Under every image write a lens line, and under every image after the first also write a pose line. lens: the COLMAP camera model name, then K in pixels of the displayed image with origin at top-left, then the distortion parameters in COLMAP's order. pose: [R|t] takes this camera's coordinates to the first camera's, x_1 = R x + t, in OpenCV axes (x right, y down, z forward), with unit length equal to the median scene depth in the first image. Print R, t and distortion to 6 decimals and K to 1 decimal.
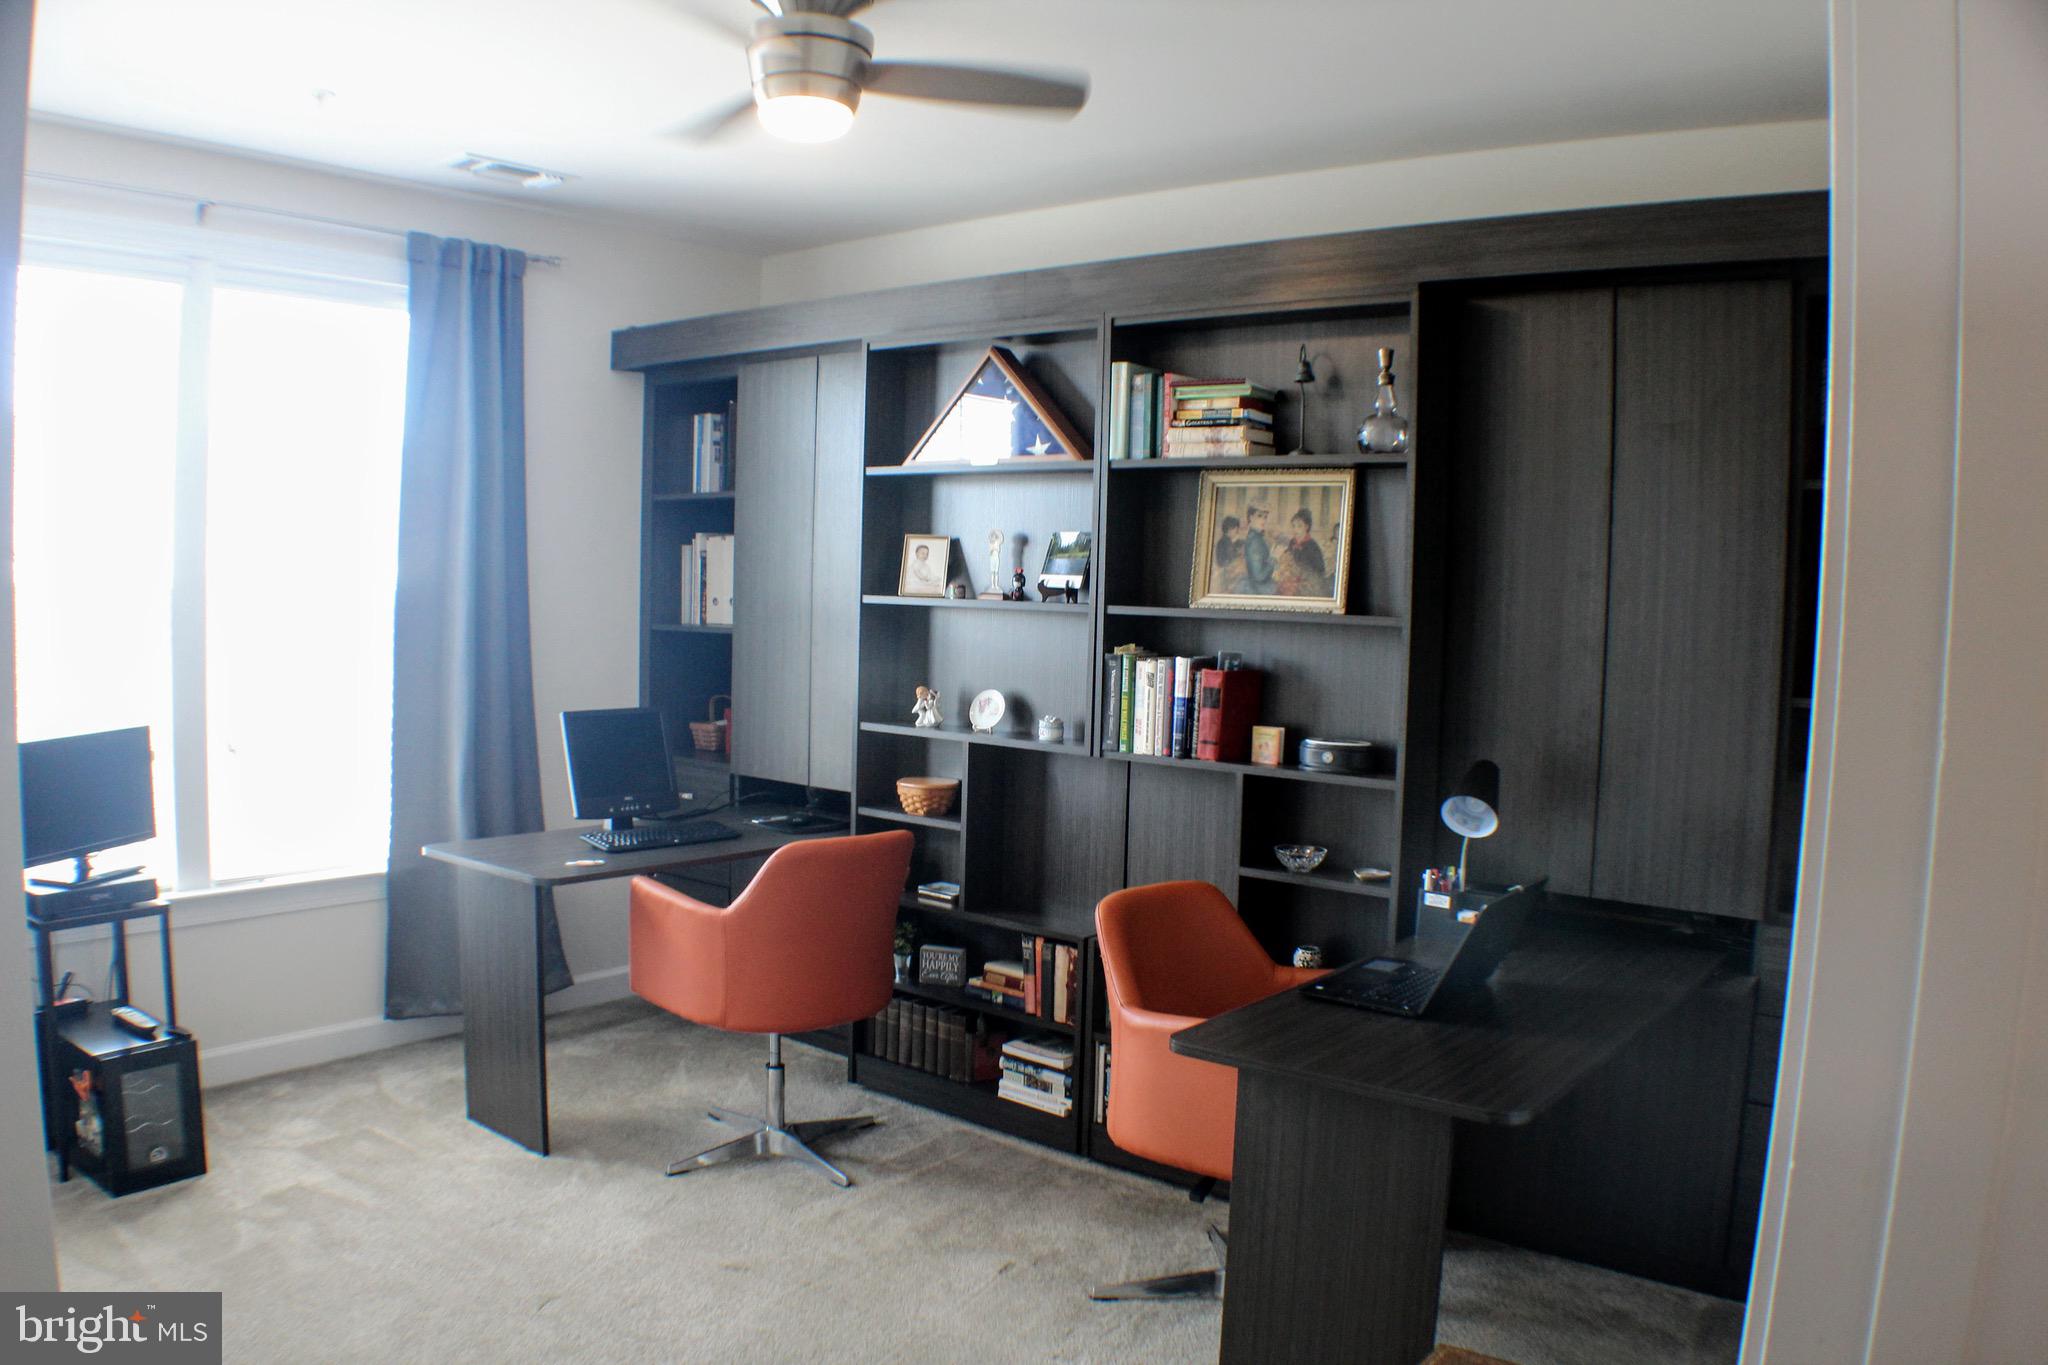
lens RADIAL K [[1526.7, 0, 1021.4], [0, 1526.7, 656.0], [0, 0, 1]] dist [-0.251180, -0.000181]
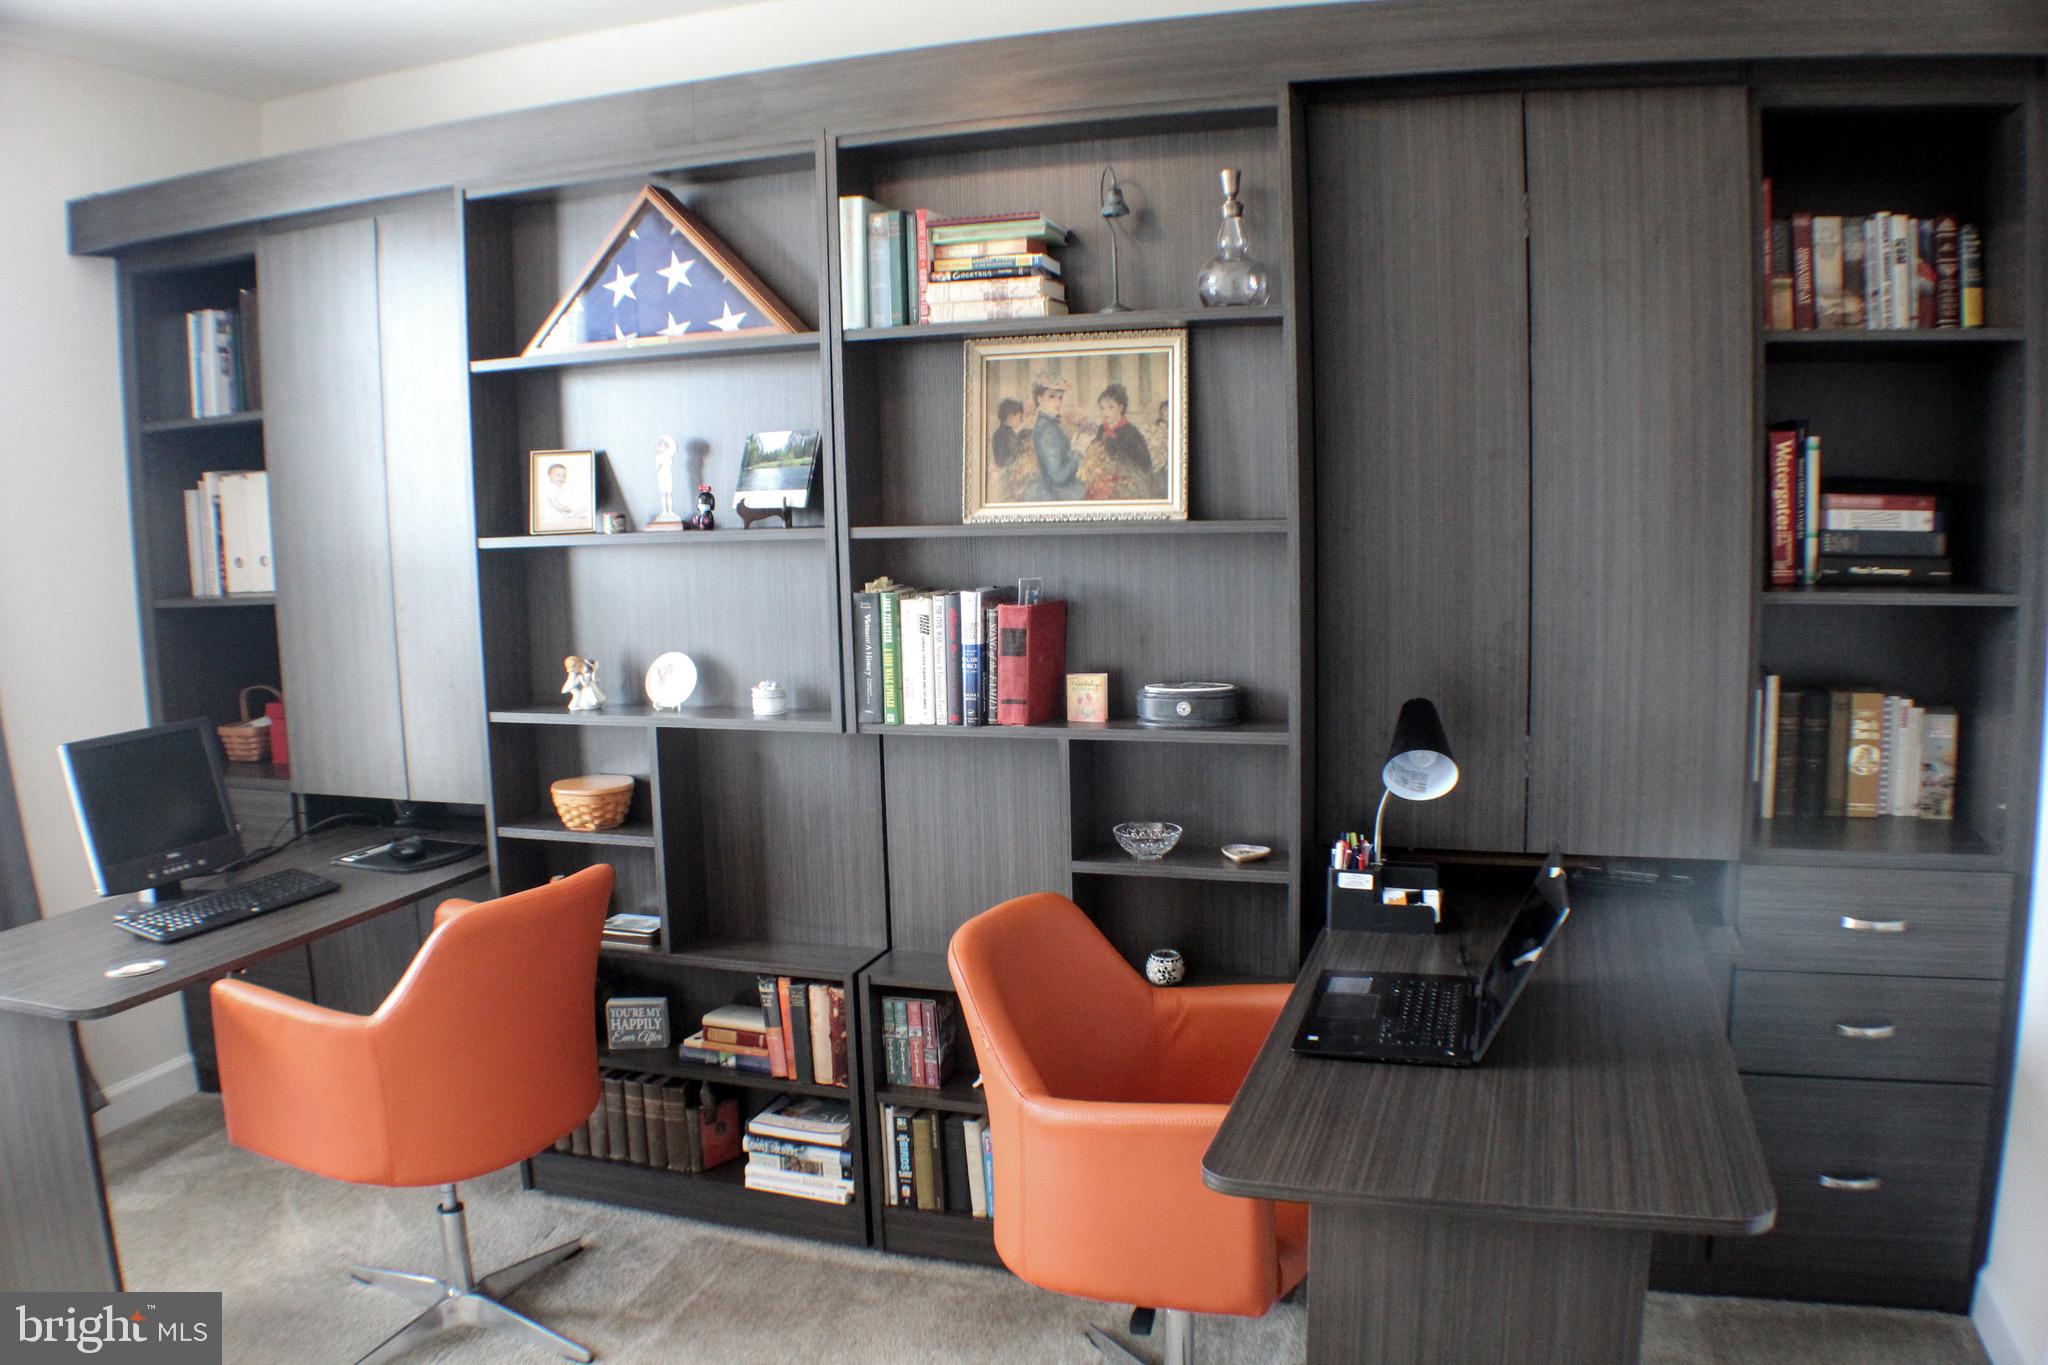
lens RADIAL K [[1551.2, 0, 1024.0], [0, 1551.2, 682.5], [0, 0, 1]] dist [-0.230662, 0.093034]
pose [[0.937017, -0.095892, 0.335864, -0.118609], [0.070224, 0.993661, 0.087784, -0.017983], [-0.342153, -0.058670, 0.937811, 0.258579]]
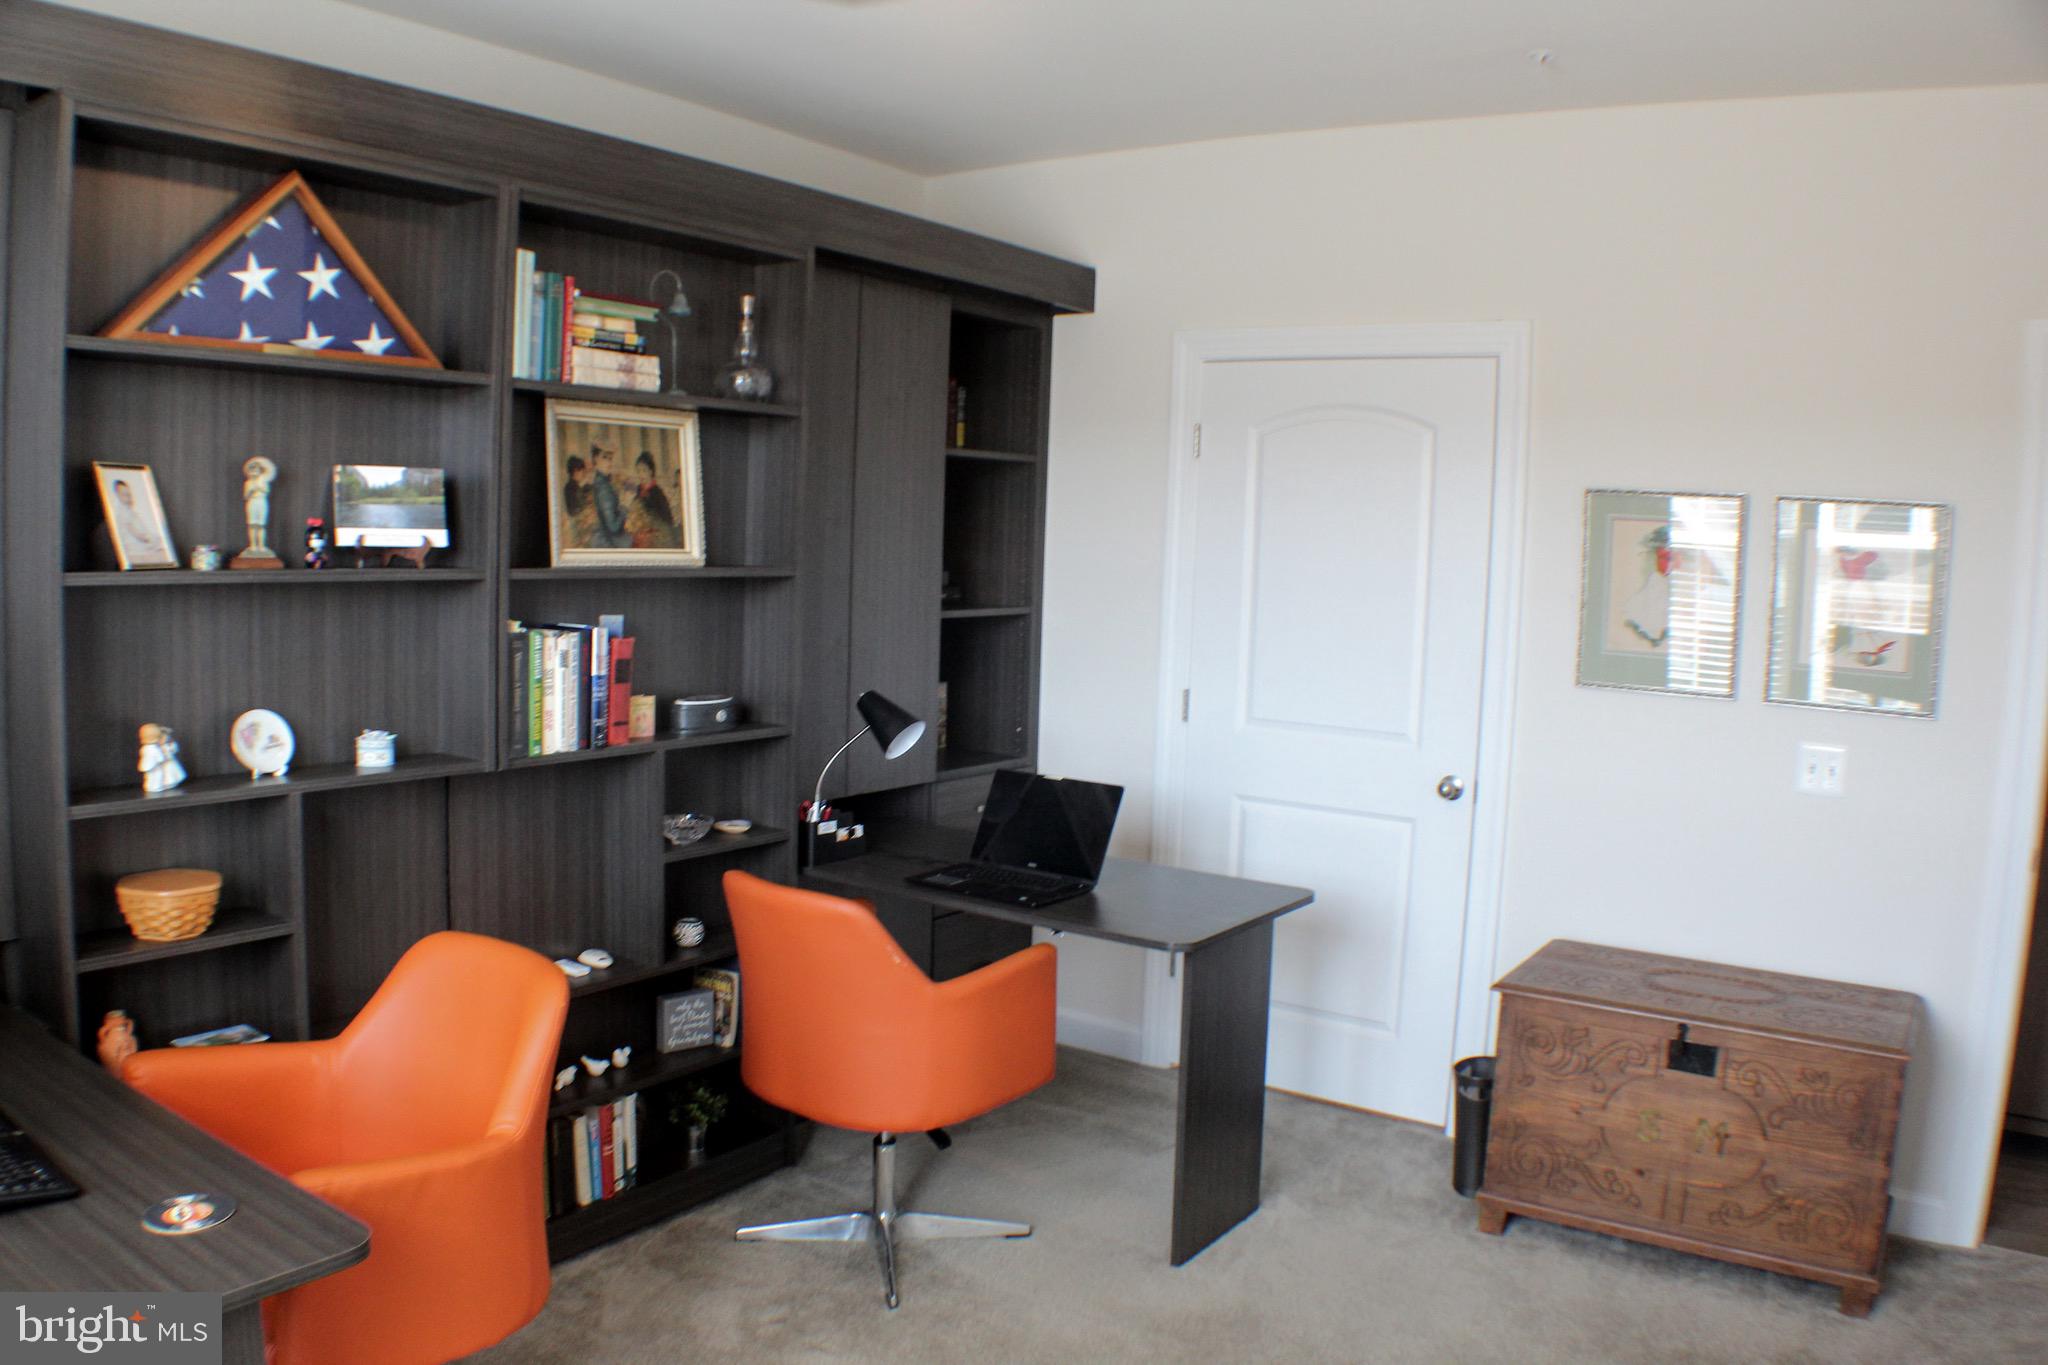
lens RADIAL K [[1551.2, 0, 1024.0], [0, 1551.2, 682.5], [0, 0, 1]] dist [-0.230662, 0.093034]
pose [[-0.062669, -0.126446, 0.989992, -0.685831], [0.010282, 0.991807, 0.127329, -0.067880], [-0.997981, 0.018159, -0.060855, 0.761914]]
